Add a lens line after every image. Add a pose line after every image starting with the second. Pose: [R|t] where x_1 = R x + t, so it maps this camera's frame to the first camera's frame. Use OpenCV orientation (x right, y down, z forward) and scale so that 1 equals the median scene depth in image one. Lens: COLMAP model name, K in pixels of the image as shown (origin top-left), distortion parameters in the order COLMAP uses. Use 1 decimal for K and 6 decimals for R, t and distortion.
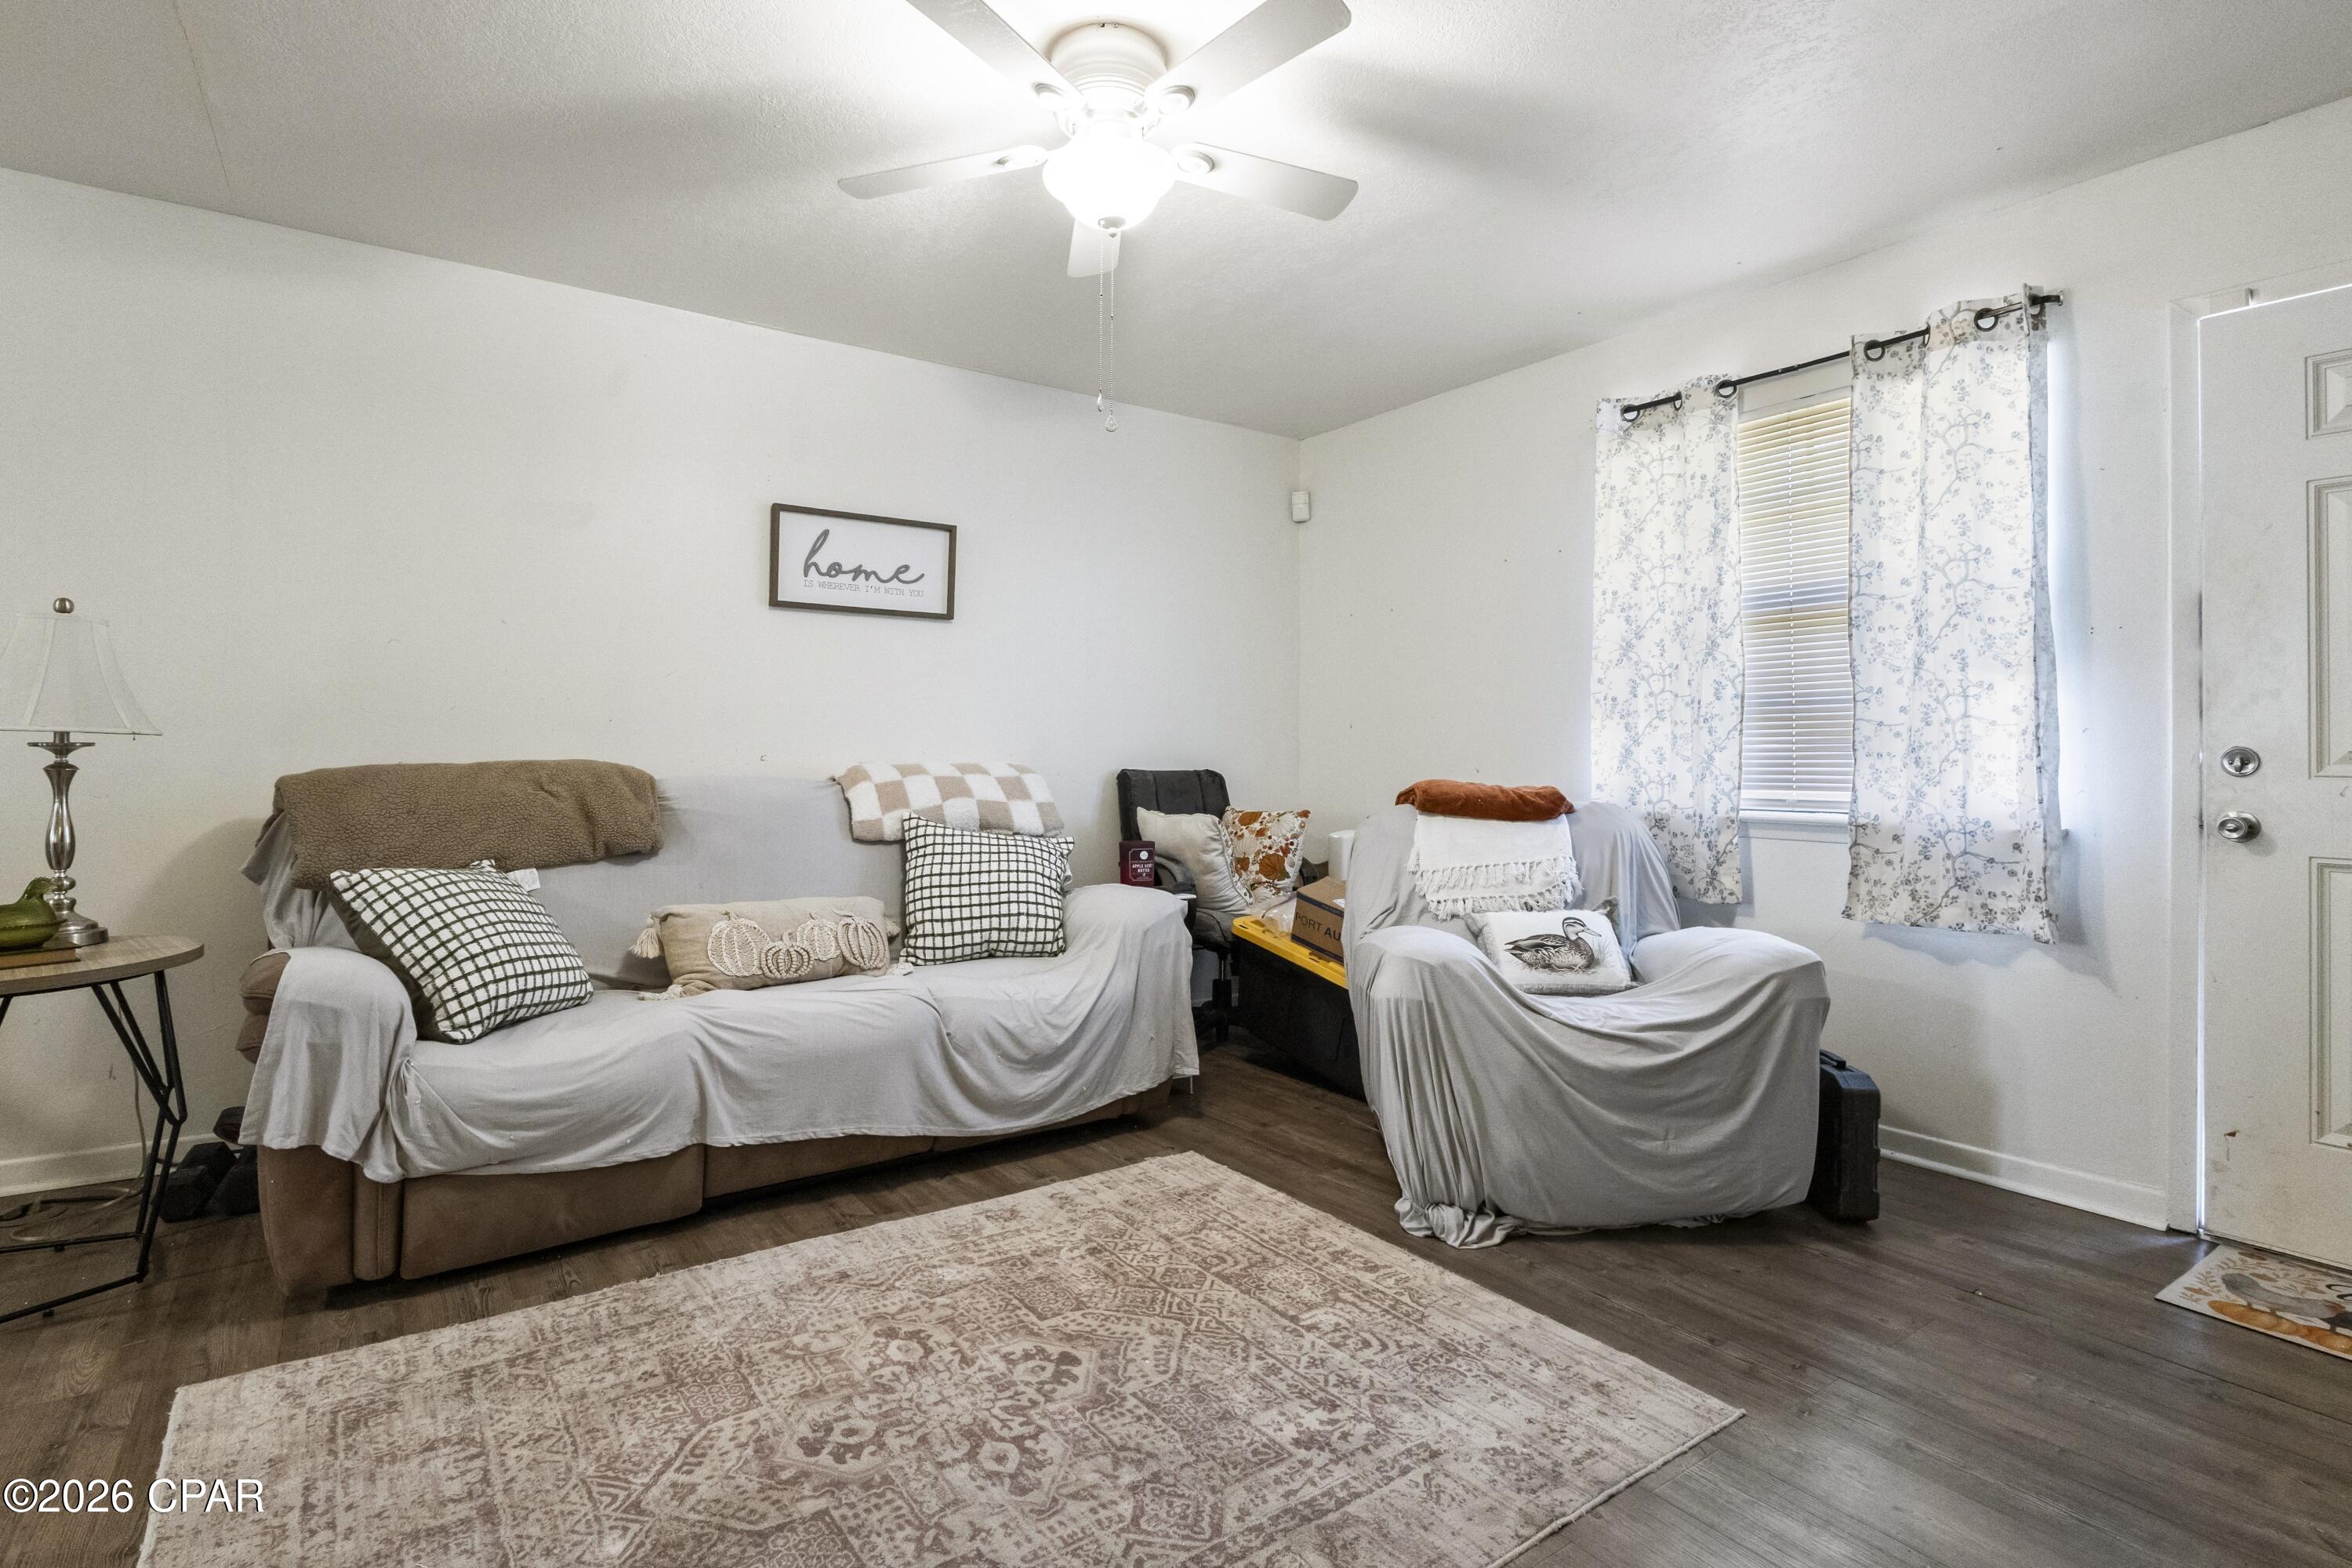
lens RADIAL K [[1161.9, 0, 1171.0], [0, 1161.9, 739.1], [0, 0, 1]] dist [-0.015170, 0.000481]
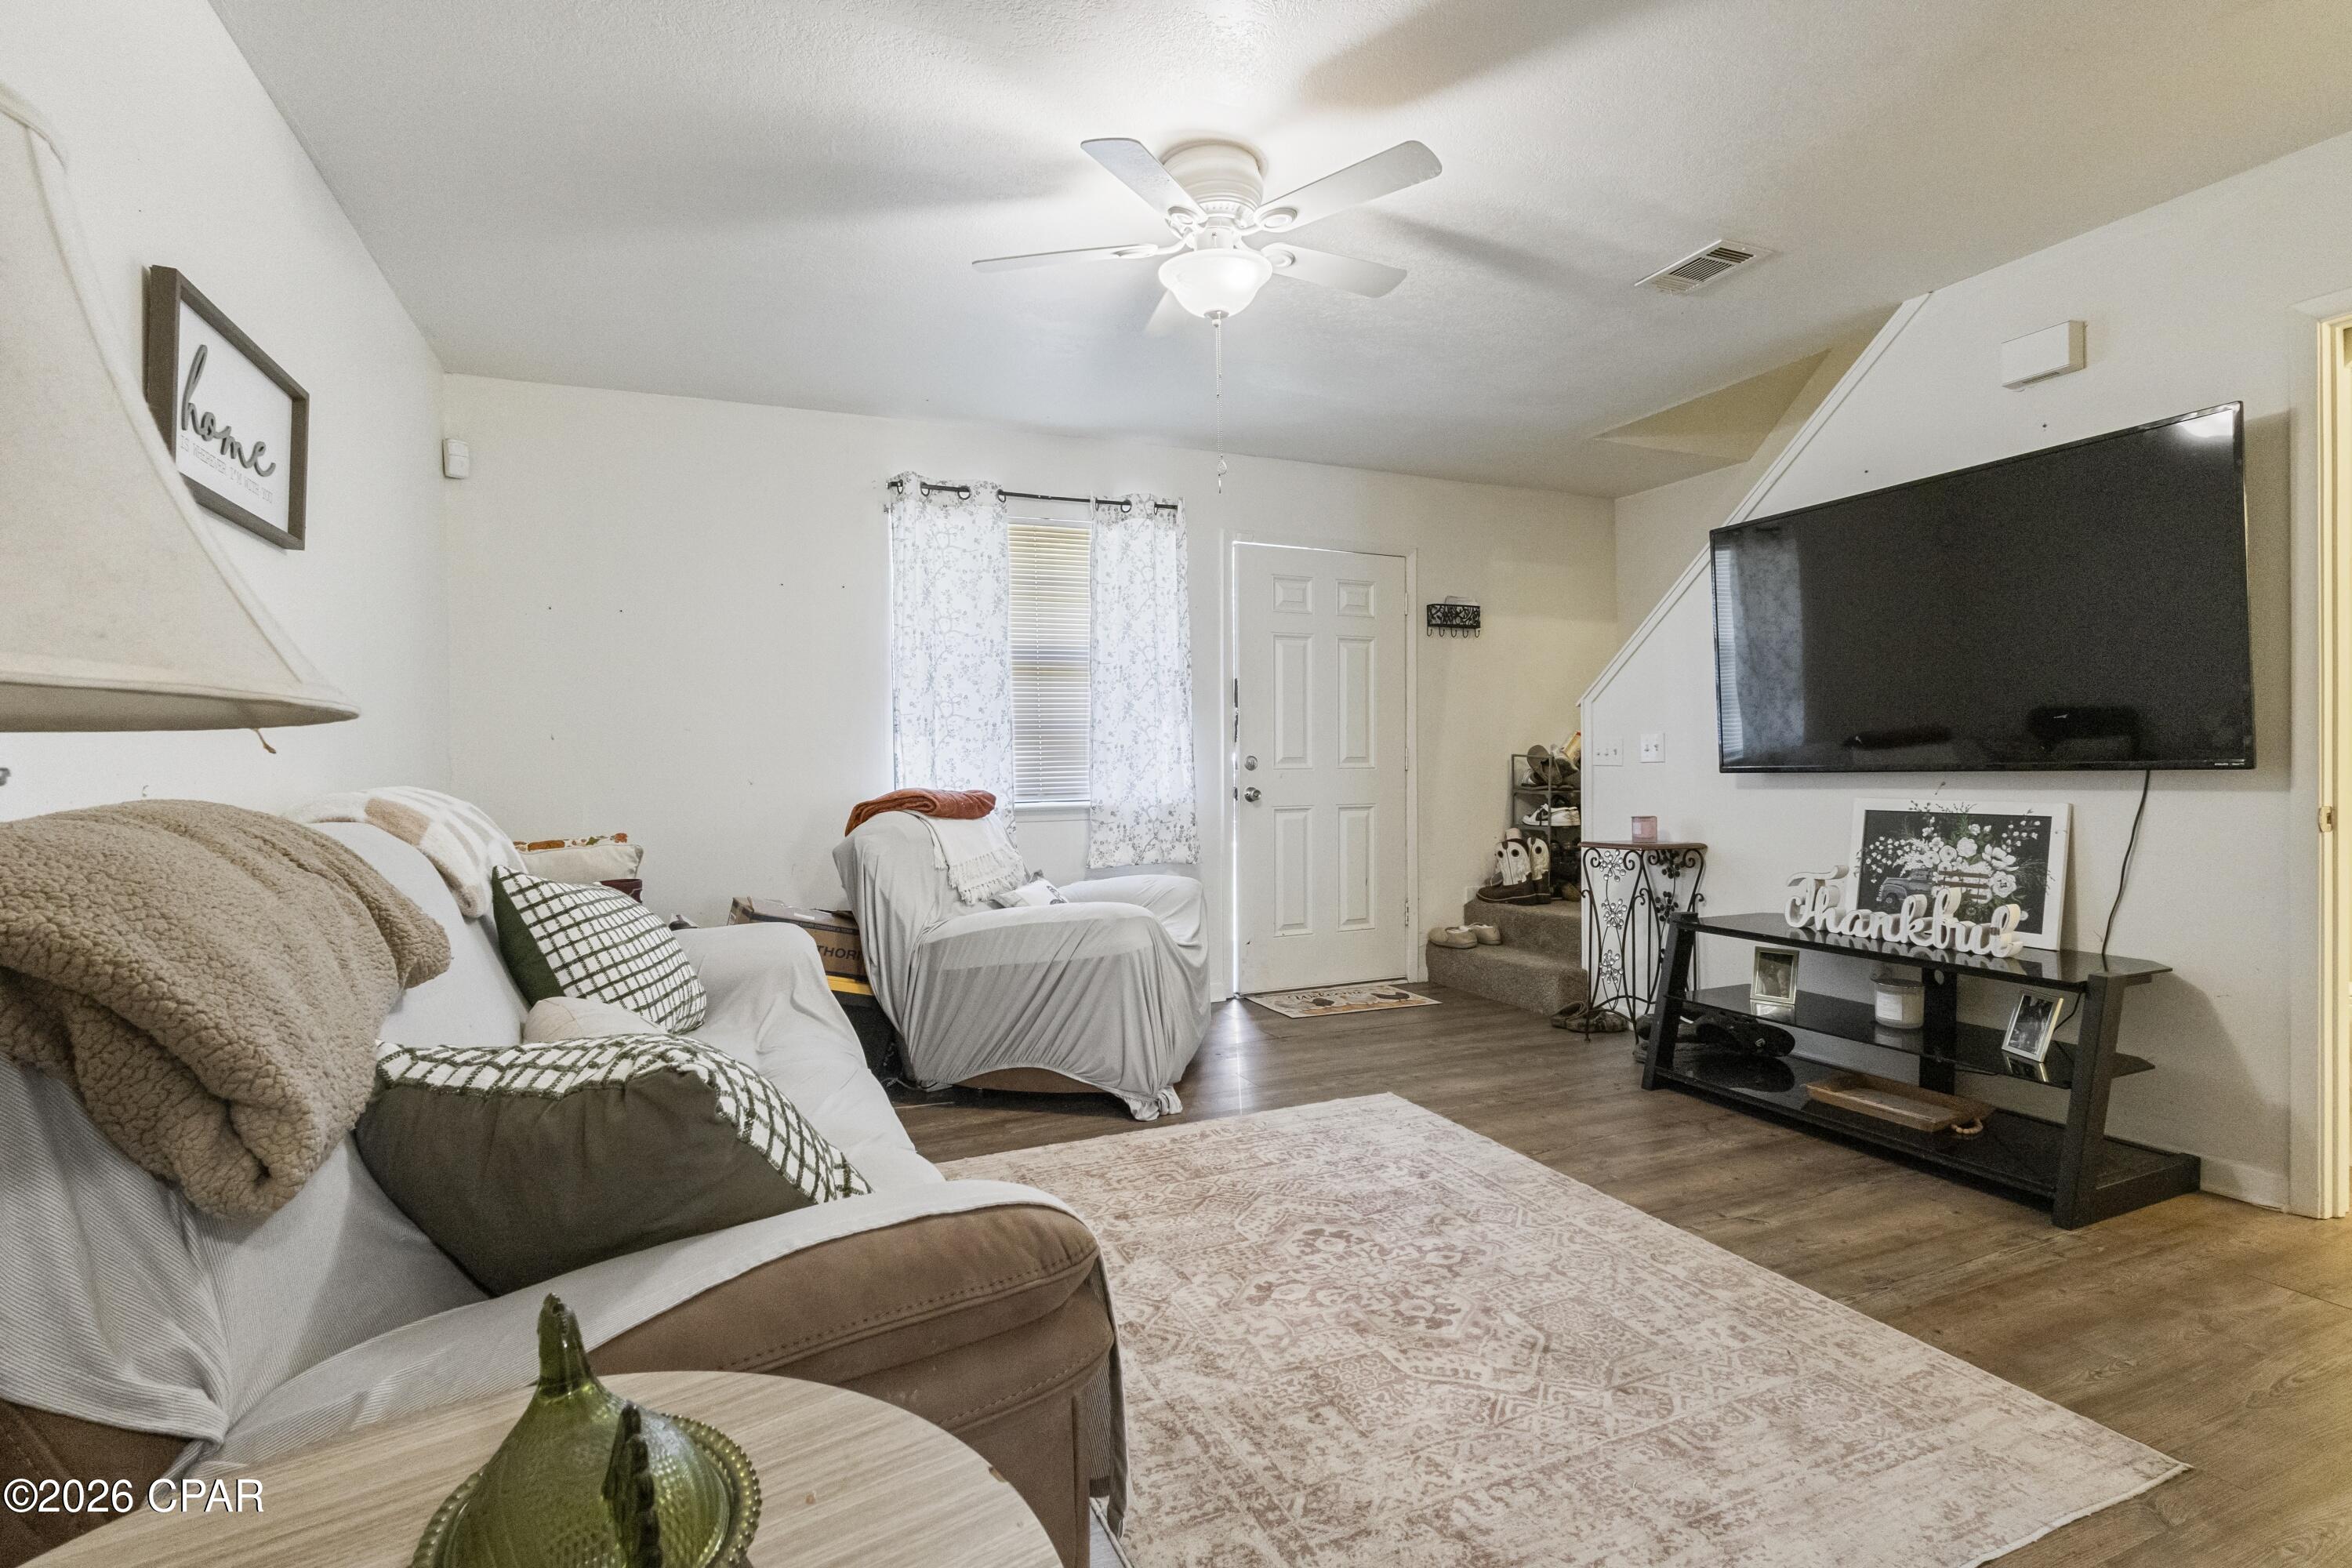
lens RADIAL K [[1116.1, 0, 1176.0], [0, 1116.1, 784.0], [0, 0, 1]] dist [-0.014204, 0.000118]
pose [[0.196416, -0.027955, 0.980122, -1.121373], [-0.000548, 0.999590, 0.028620, -0.000330], [-0.980521, -0.006158, 0.196320, 0.770668]]
